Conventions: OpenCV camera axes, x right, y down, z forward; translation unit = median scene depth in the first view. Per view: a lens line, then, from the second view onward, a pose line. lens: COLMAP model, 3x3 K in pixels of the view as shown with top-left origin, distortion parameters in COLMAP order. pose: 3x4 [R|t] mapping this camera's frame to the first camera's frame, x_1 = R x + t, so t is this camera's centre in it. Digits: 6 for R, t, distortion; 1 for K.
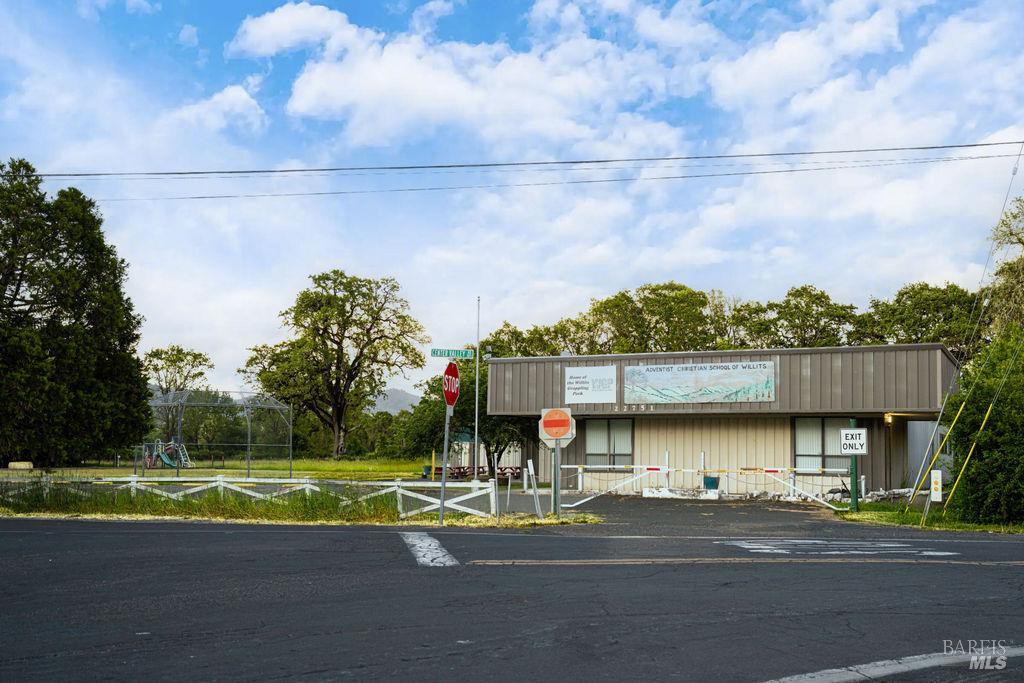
lens RADIAL K [[993.6, 0, 508.4], [0, 993.6, 343.6], [0, 0, 1]] dist [-0.005934, 0.000000]
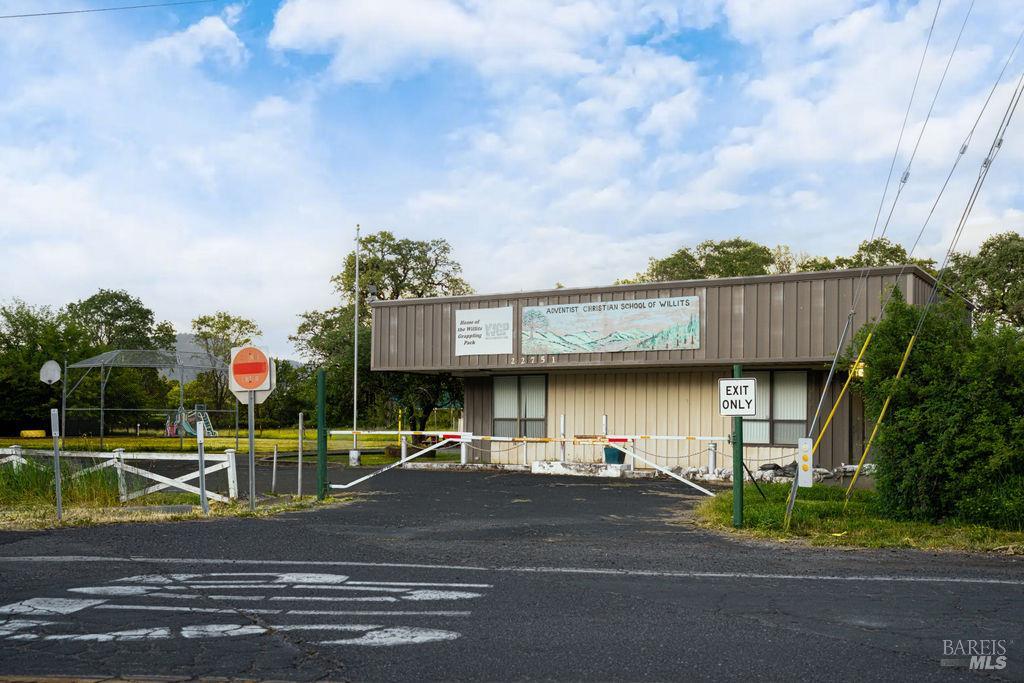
lens RADIAL K [[993.6, 0, 522.2], [0, 993.6, 344.6], [0, 0, 1]] dist [-0.005934, 0.000000]
pose [[0.996065, -0.006150, -0.088407, 0.177699], [0.008858, 0.999503, 0.030266, 0.027372], [0.088177, -0.030930, 0.995625, 0.206033]]
